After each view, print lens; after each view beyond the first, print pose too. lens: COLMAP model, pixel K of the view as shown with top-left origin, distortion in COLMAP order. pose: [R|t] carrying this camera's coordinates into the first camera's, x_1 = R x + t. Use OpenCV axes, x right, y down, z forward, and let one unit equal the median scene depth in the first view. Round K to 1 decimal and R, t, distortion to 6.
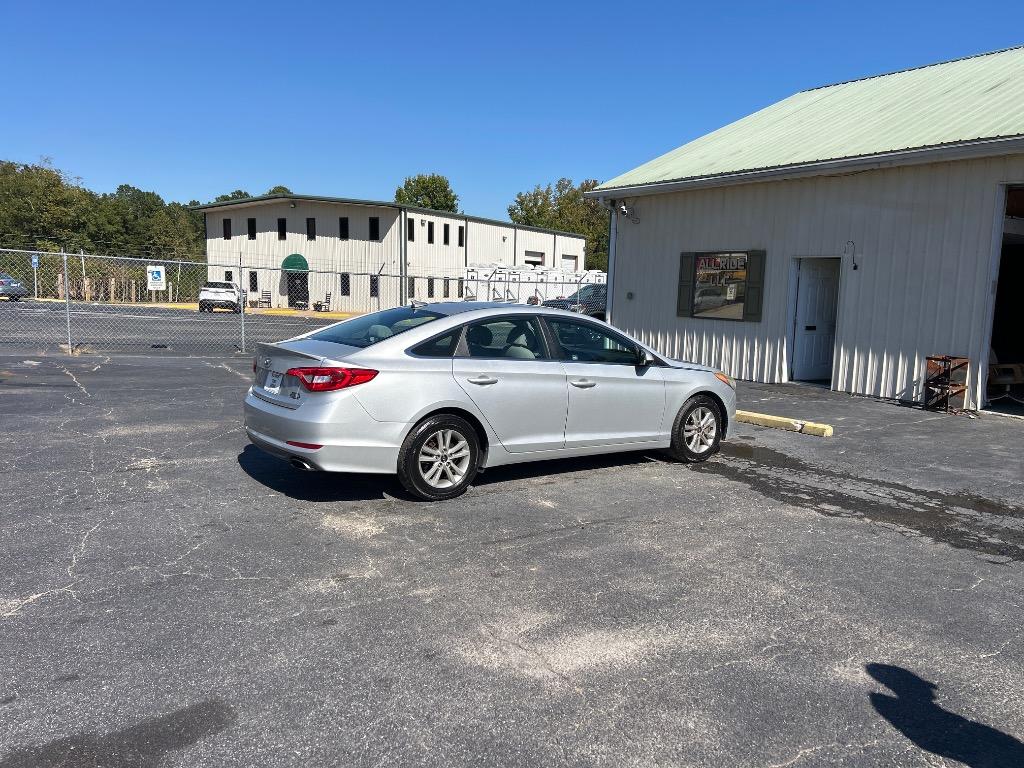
lens RADIAL K [[760.9, 0, 507.9], [0, 760.9, 381.1], [0, 0, 1]] dist [0.064725, -0.074485]
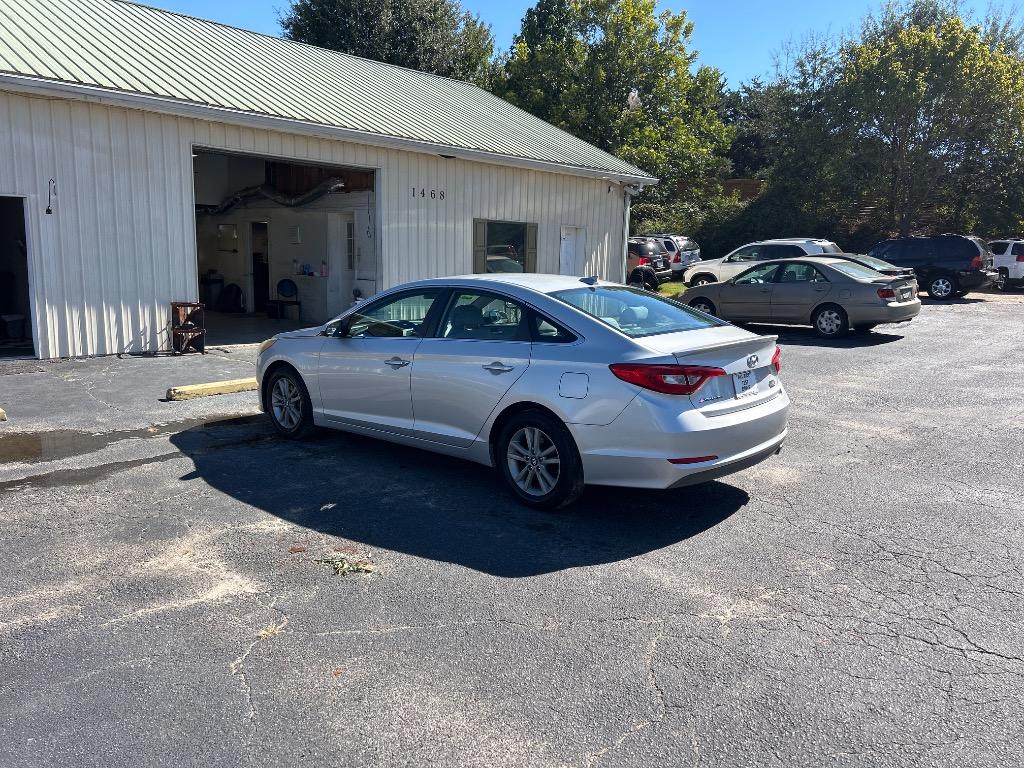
lens RADIAL K [[762.3, 0, 515.4], [0, 762.3, 378.7], [0, 0, 1]] dist [0.063006, -0.069611]
pose [[-0.238544, -0.184744, 0.953397, -0.160962], [0.090642, 0.973217, 0.211263, -0.031406], [-0.966892, 0.136813, -0.215410, 0.221093]]
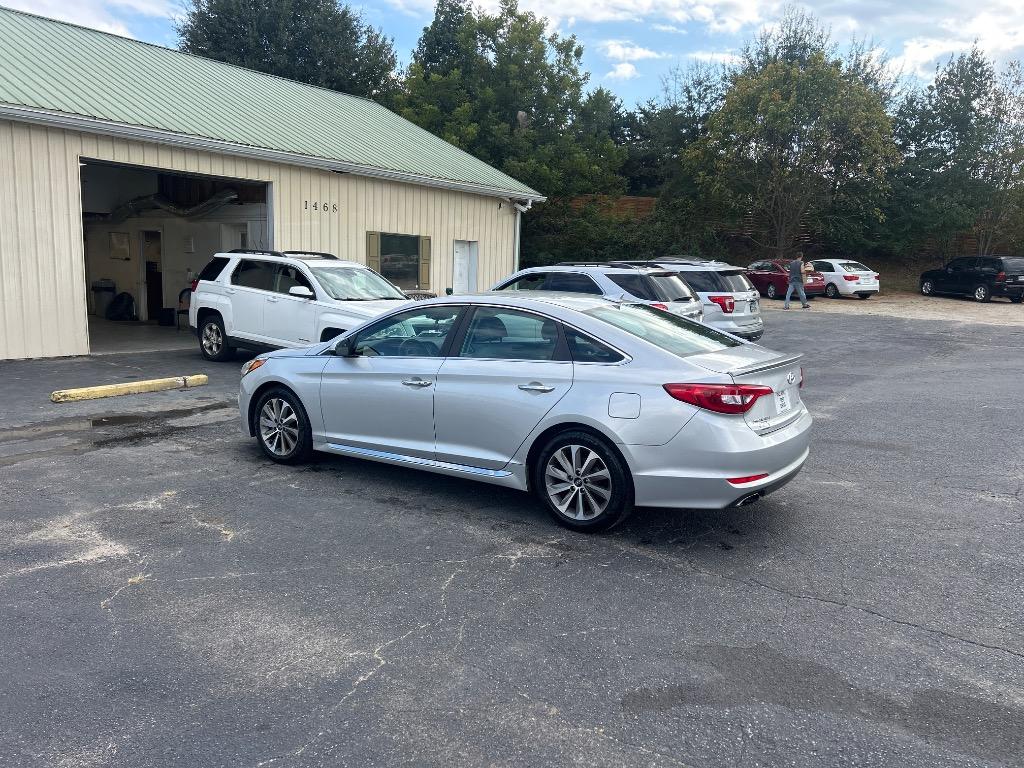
lens RADIAL K [[760.9, 0, 512.0], [0, 760.9, 384.0], [0, 0, 1]] dist [0.051219, -0.052361]
pose [[-0.340468, -0.177114, 0.923424, -0.186884], [0.074625, 0.973911, 0.214311, -0.032566], [-0.937290, 0.141876, -0.318368, 0.214549]]
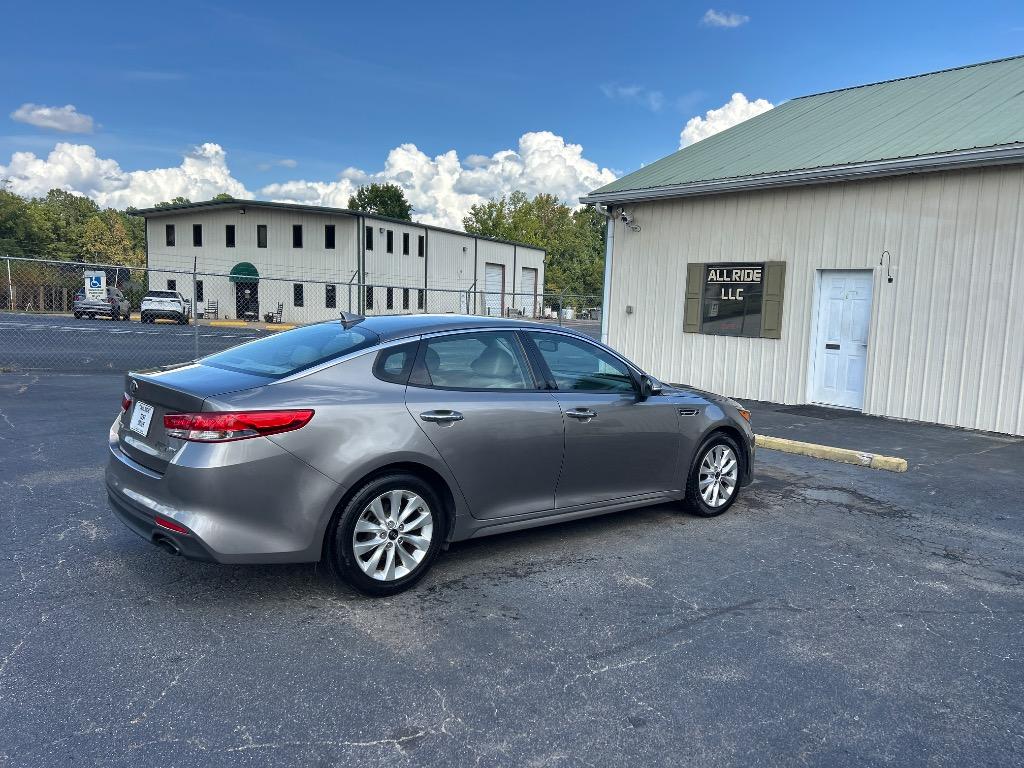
lens RADIAL K [[762.3, 0, 515.4], [0, 762.3, 378.7], [0, 0, 1]] dist [0.063006, -0.069611]
pose [[0.997054, 0.000506, 0.076706, -0.019893], [0.001024, 0.999801, -0.019905, -0.003854], [-0.076701, 0.019925, 0.996855, 0.037502]]
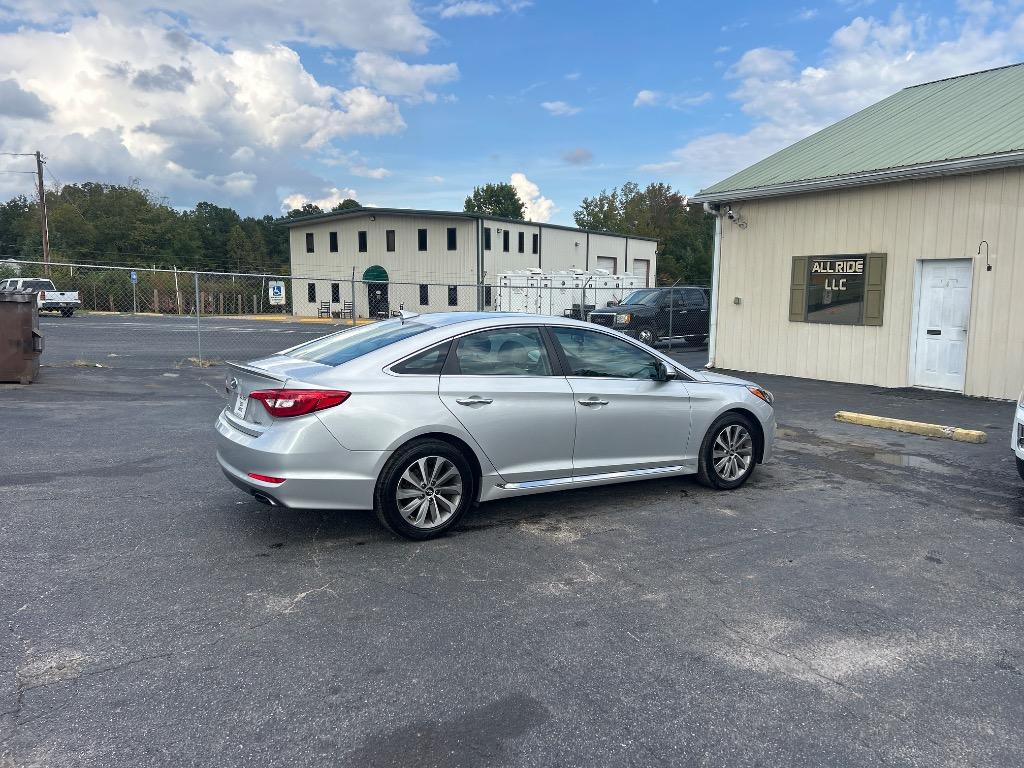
lens RADIAL K [[760.9, 0, 507.9], [0, 760.9, 381.1], [0, 0, 1]] dist [0.064725, -0.074485]
pose [[0.996800, -0.009976, -0.079309, -0.023851], [0.009360, 0.999923, -0.008136, -0.000969], [0.079384, 0.007368, 0.996817, -0.005216]]
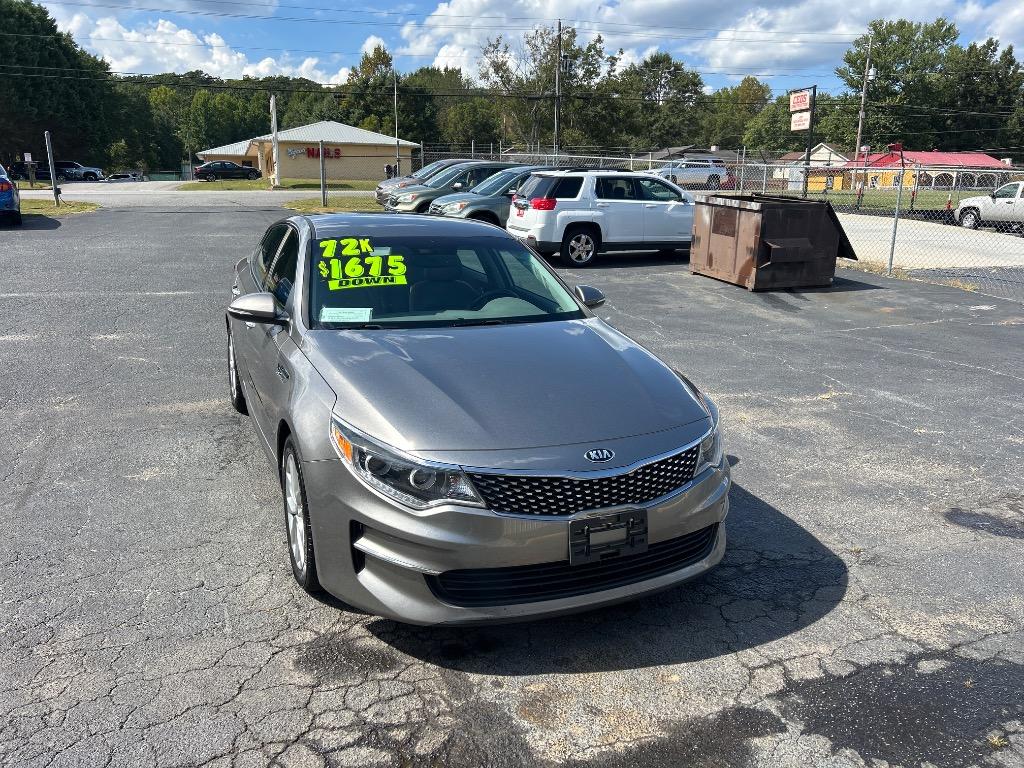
lens RADIAL K [[760.9, 0, 507.9], [0, 760.9, 381.1], [0, 0, 1]] dist [0.064725, -0.074485]
pose [[-0.195877, 0.201622, -0.959677, 0.107046], [-0.136835, 0.963441, 0.230342, -0.023843], [0.971035, 0.176436, -0.161128, 0.223857]]
